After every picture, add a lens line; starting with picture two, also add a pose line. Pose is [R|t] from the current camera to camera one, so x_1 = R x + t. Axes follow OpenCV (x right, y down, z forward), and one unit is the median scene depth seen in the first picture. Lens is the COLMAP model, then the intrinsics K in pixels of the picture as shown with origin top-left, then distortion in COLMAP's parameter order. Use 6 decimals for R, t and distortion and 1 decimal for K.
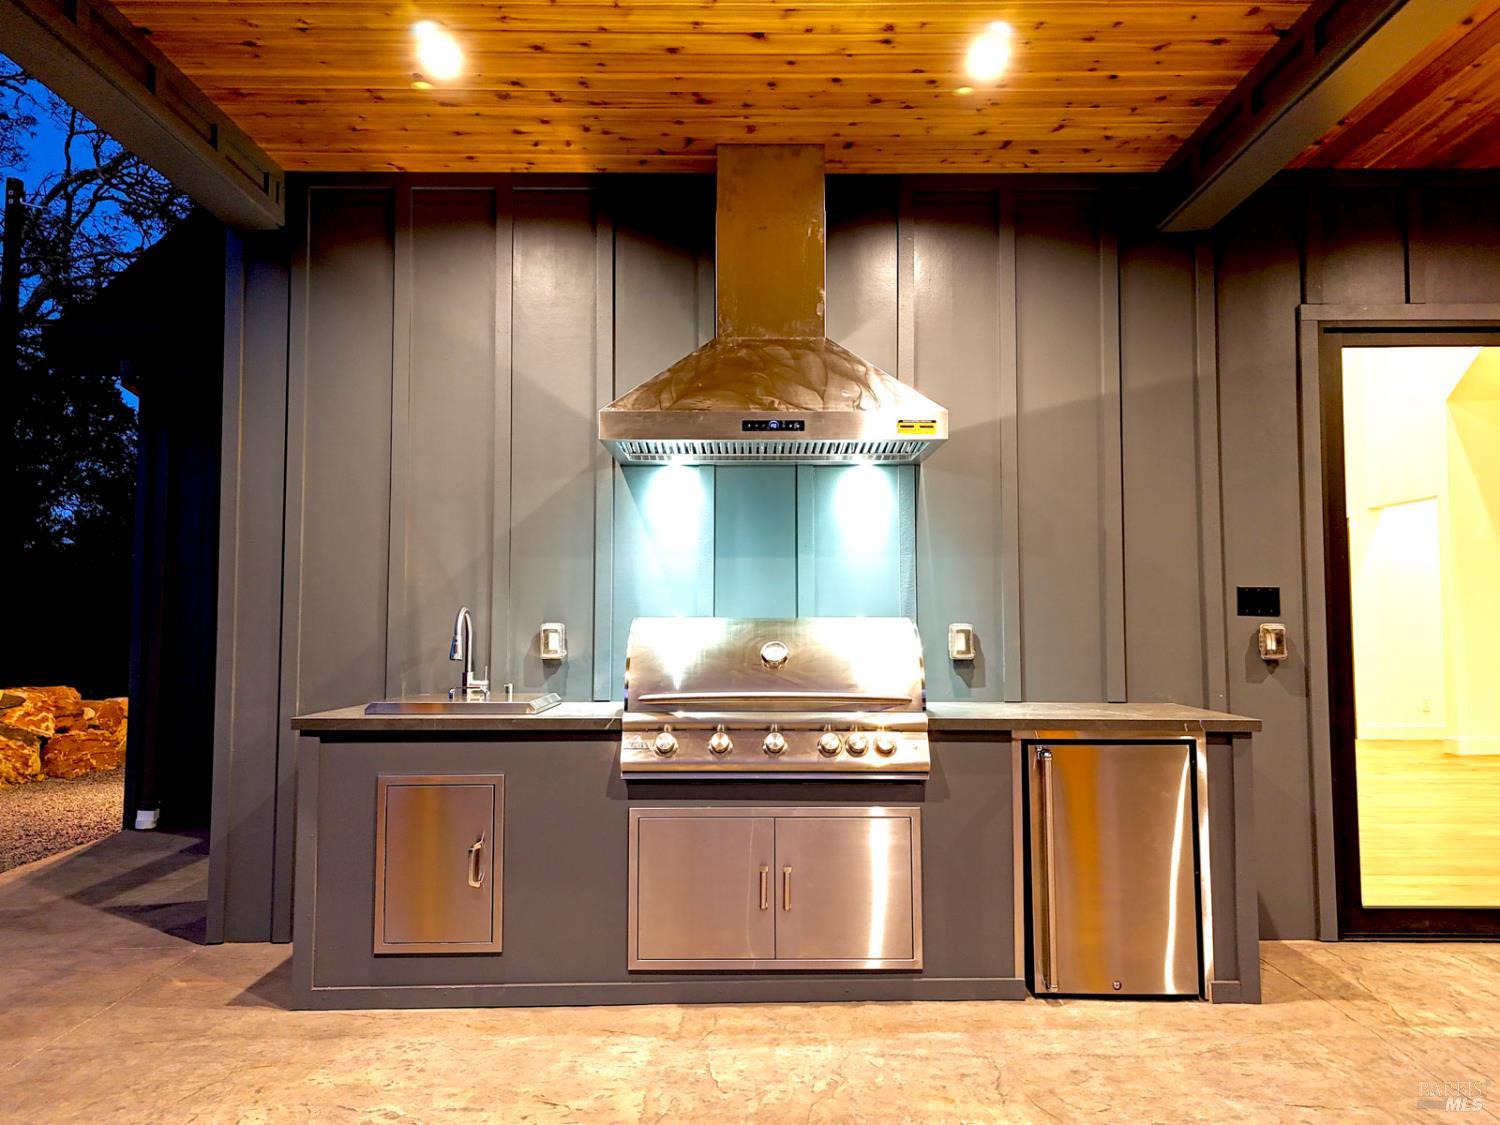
lens RADIAL K [[1101.1, 0, 754.0], [0, 1101.1, 557.9], [0, 0, 1]] dist [0.061701, -0.050372]
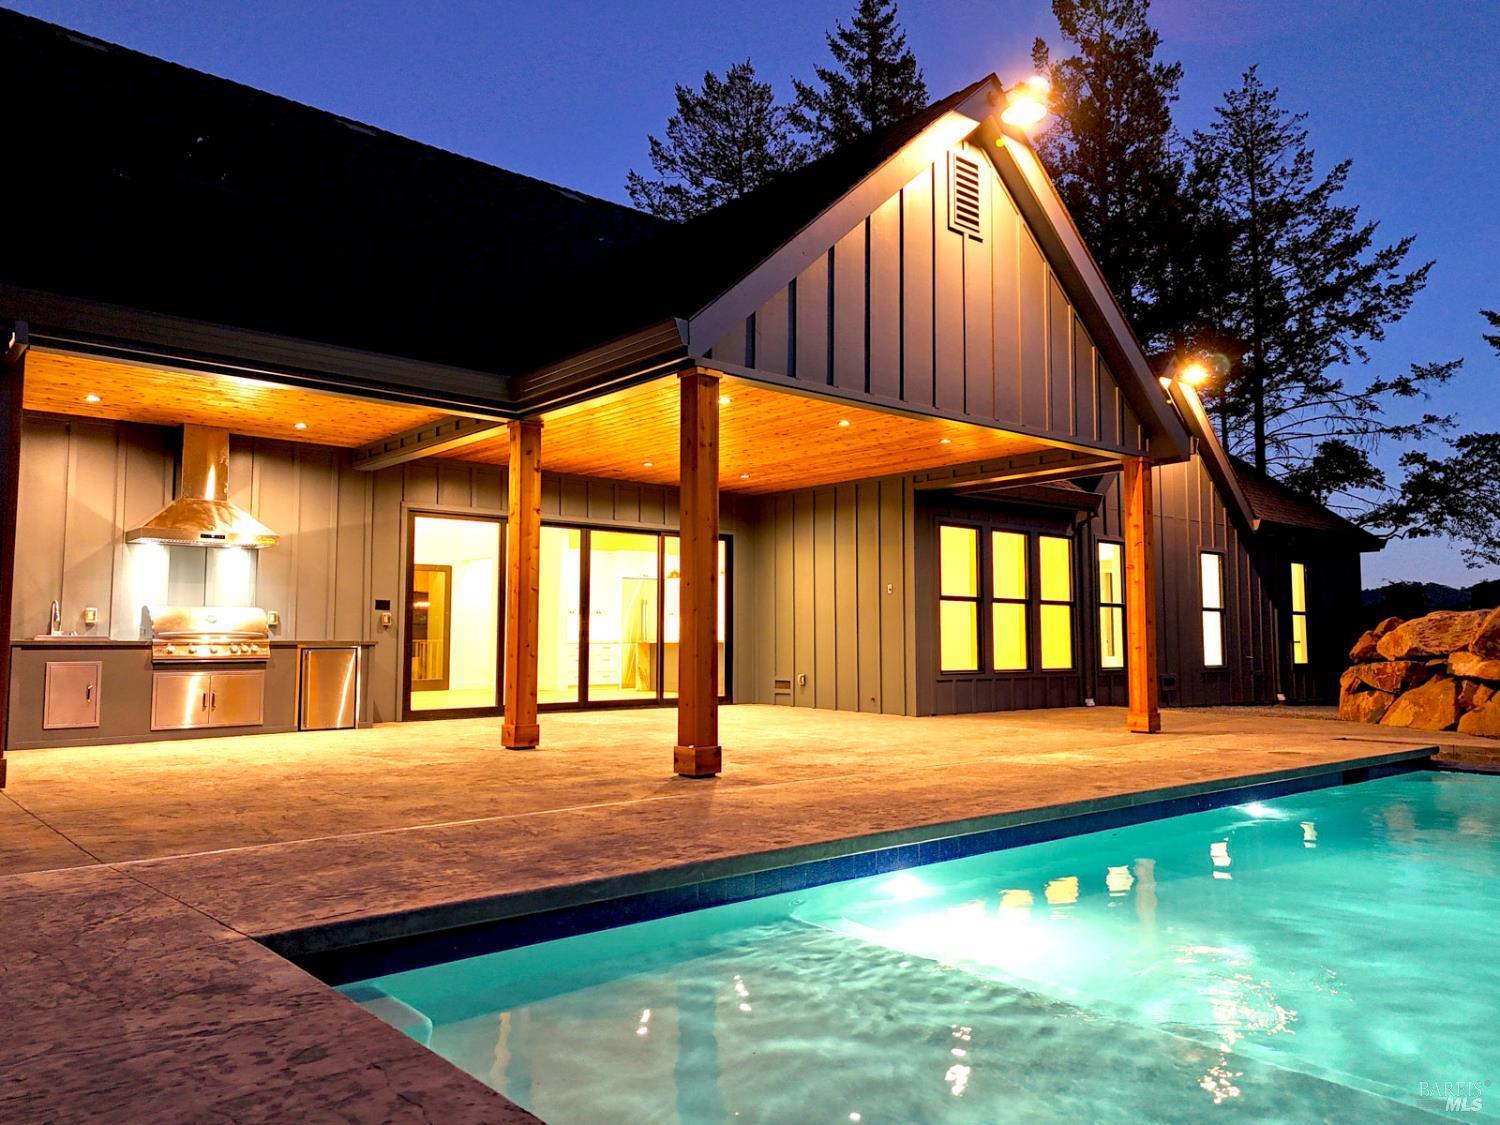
lens RADIAL K [[1101.1, 0, 748.0], [0, 1101.1, 560.0], [0, 0, 1]] dist [0.061701, -0.050372]
pose [[0.758075, 0.049252, 0.650305, -0.686443], [-0.038519, 0.998785, -0.030743, -0.024074], [-0.651029, -0.001743, 0.759051, -1.758000]]
